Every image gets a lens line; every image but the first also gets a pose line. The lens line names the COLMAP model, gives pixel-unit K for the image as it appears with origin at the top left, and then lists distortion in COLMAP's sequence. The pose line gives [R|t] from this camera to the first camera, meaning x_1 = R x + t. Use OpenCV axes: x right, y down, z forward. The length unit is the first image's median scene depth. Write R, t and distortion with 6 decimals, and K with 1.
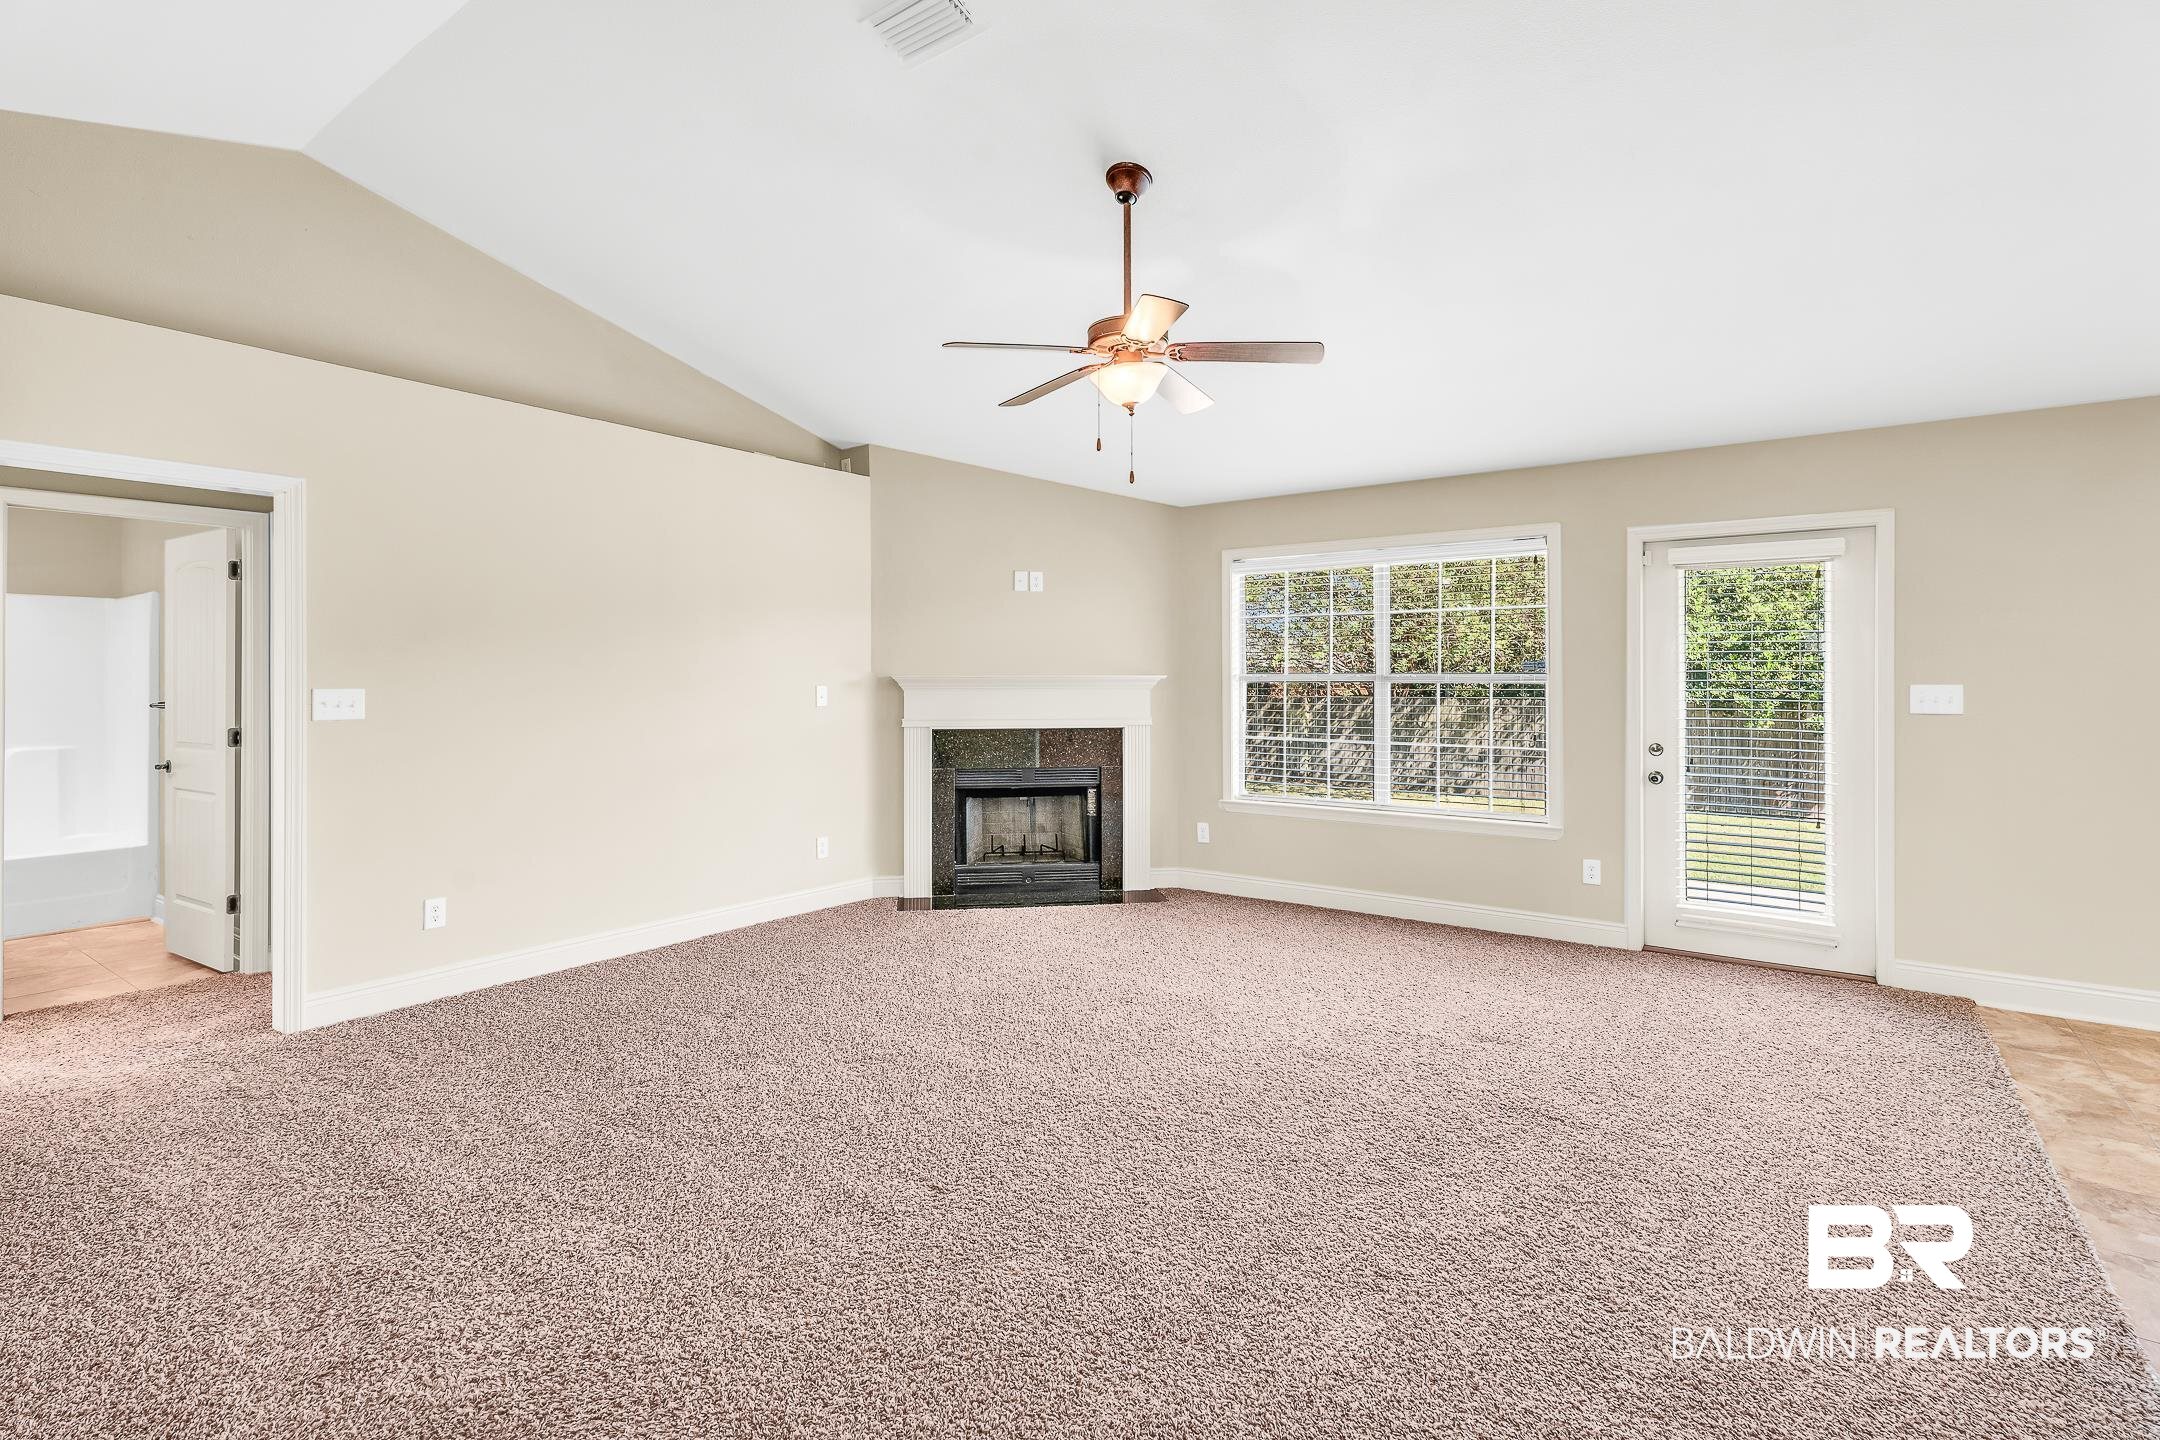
lens RADIAL K [[1012.7, 0, 1079.2], [0, 1012.7, 687.5], [0, 0, 1]] dist [0.003796, 0.000516]
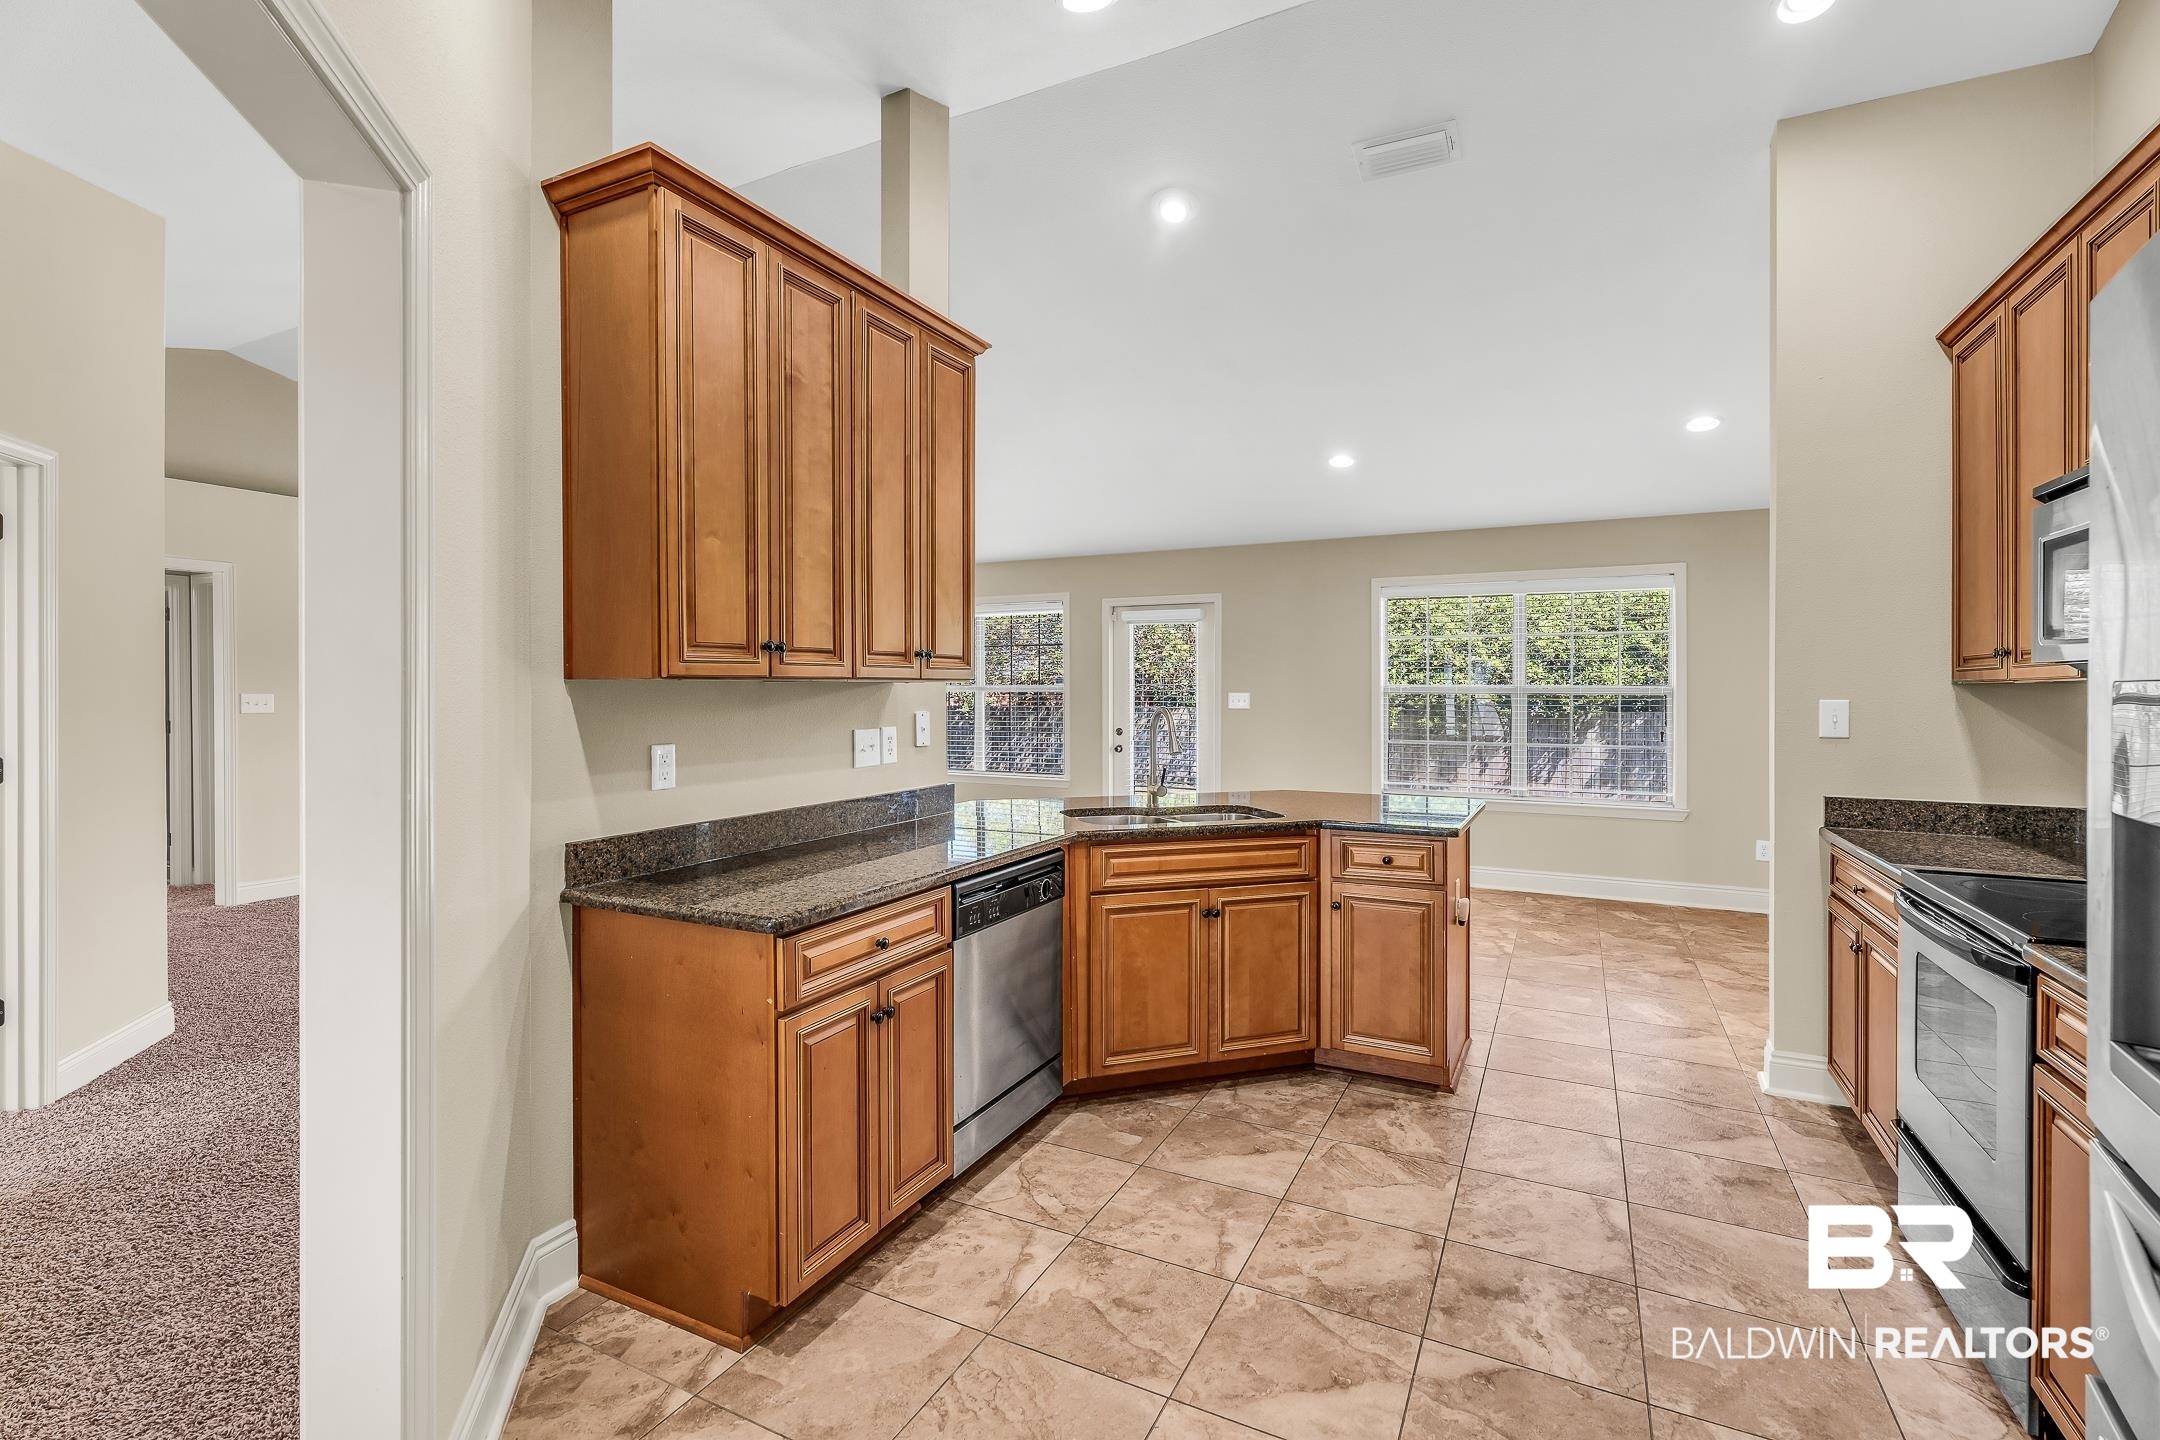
lens RADIAL K [[980.8, 0, 1064.9], [0, 980.8, 699.3], [0, 0, 1]] dist [-0.000347, -0.000071]
pose [[0.989843, 0.001148, 0.142157, 0.198192], [-0.001191, 0.999999, 0.000220, 0.005948], [-0.142157, -0.000387, 0.989844, -0.461082]]
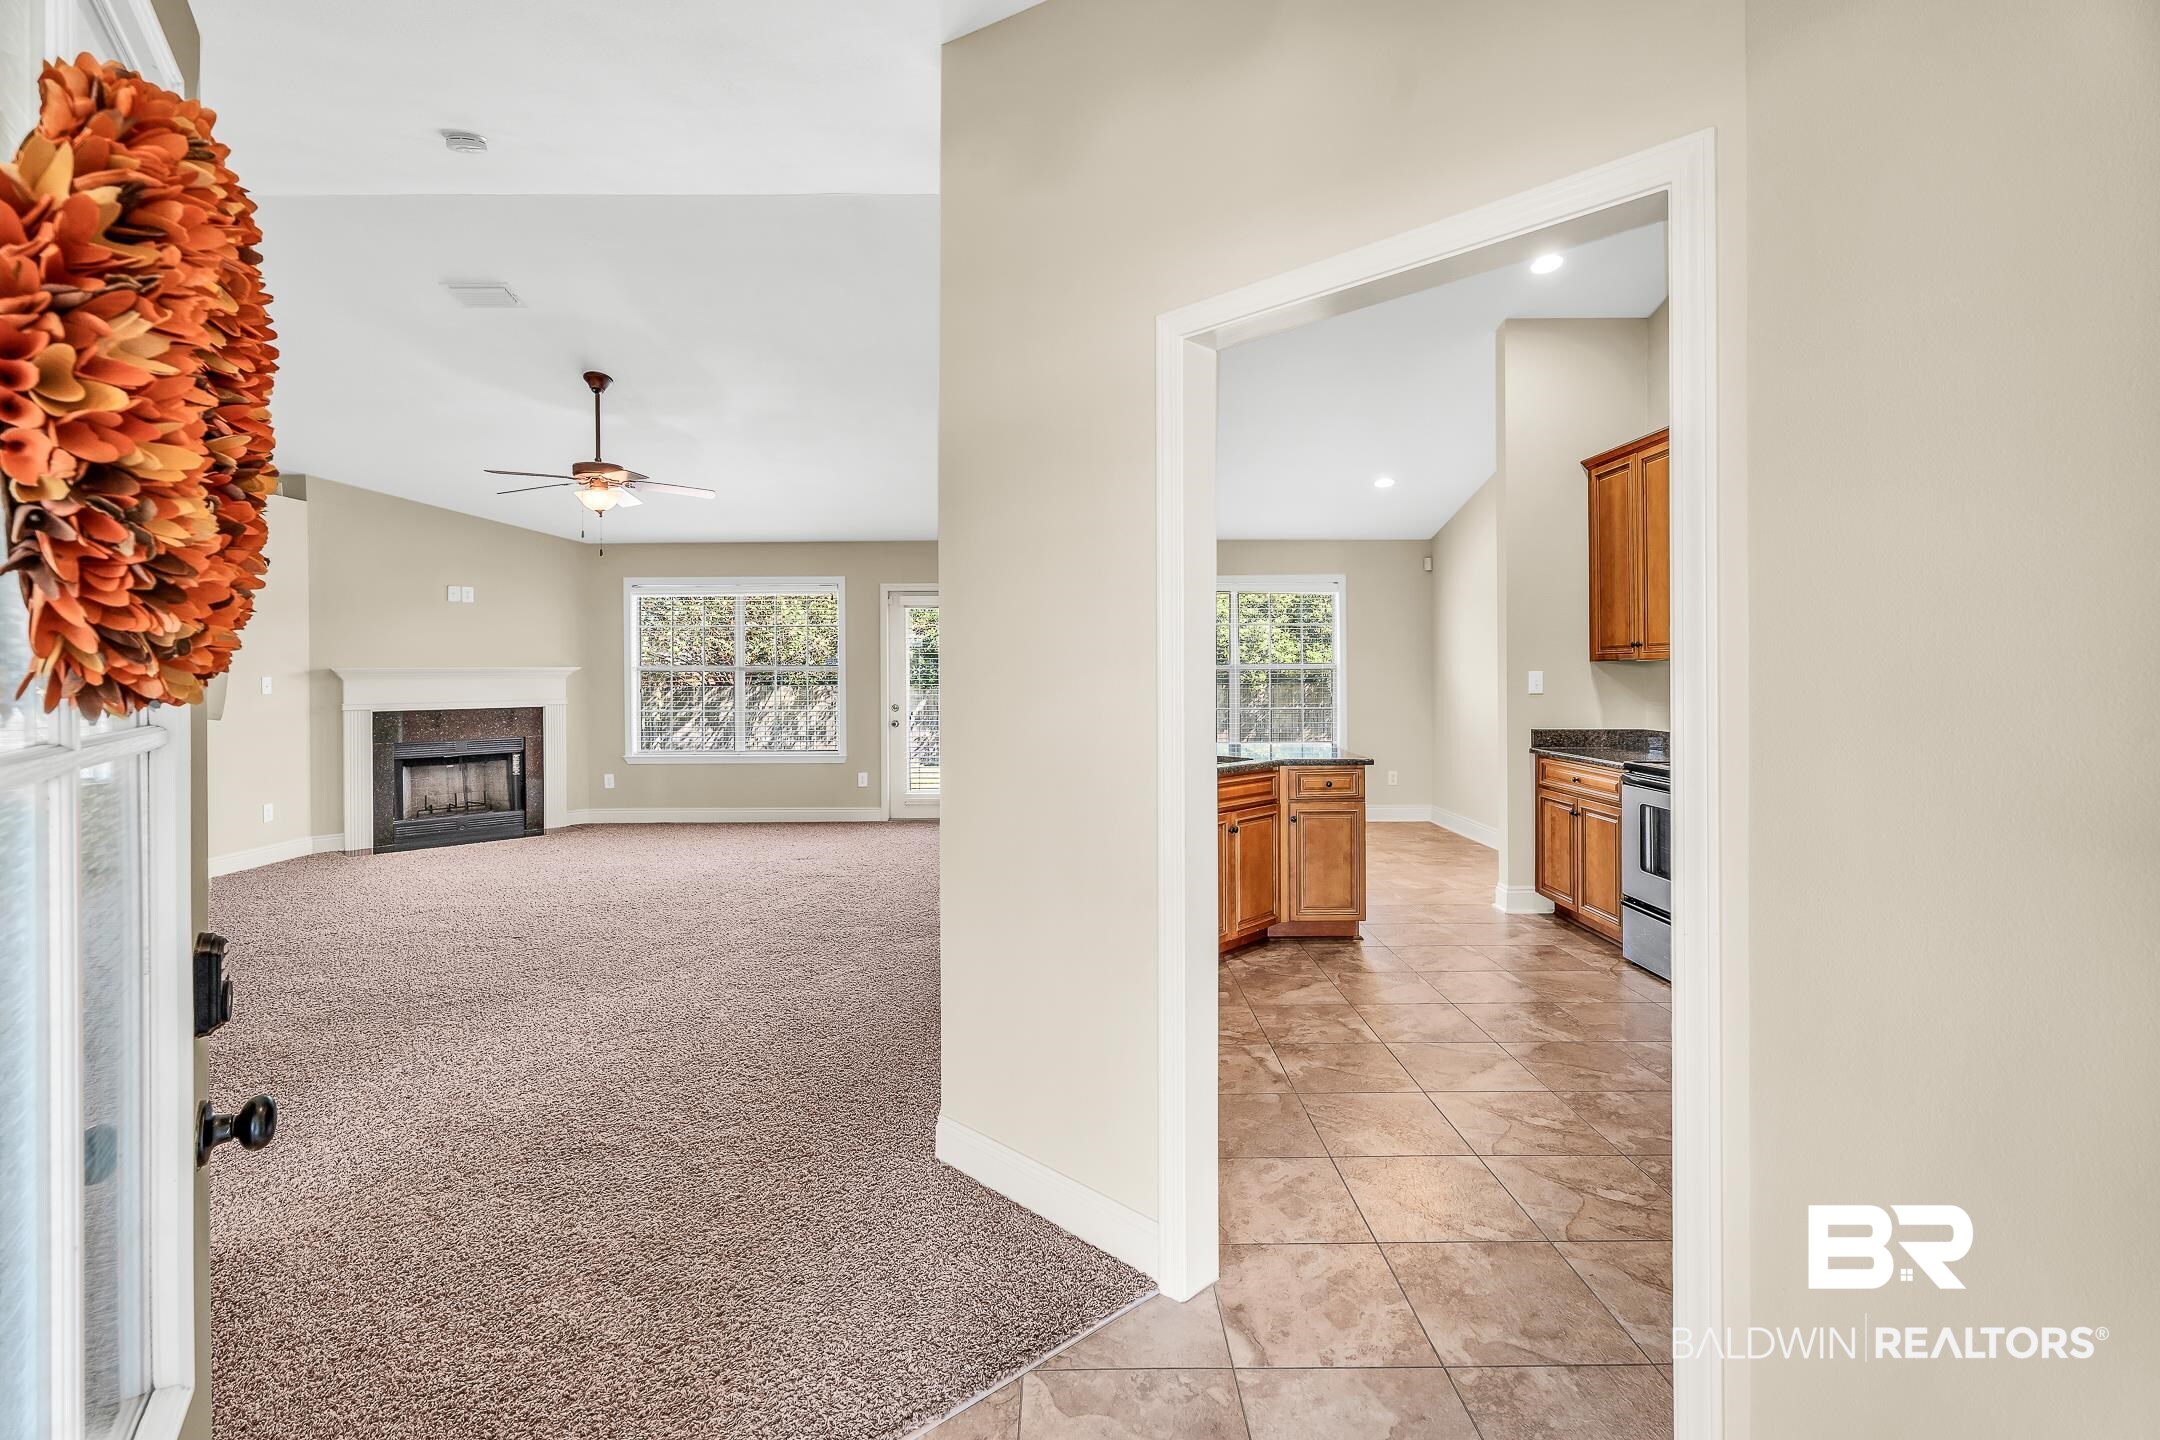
lens RADIAL K [[998.1, 0, 1072.5], [0, 998.1, 670.8], [0, 0, 1]] dist [0.000659, 0.000228]
pose [[0.807780, -0.005075, 0.589462, -0.170824], [0.009727, 0.999942, -0.004722, 0.005585], [-0.589403, 0.009548, 0.807782, -0.476458]]
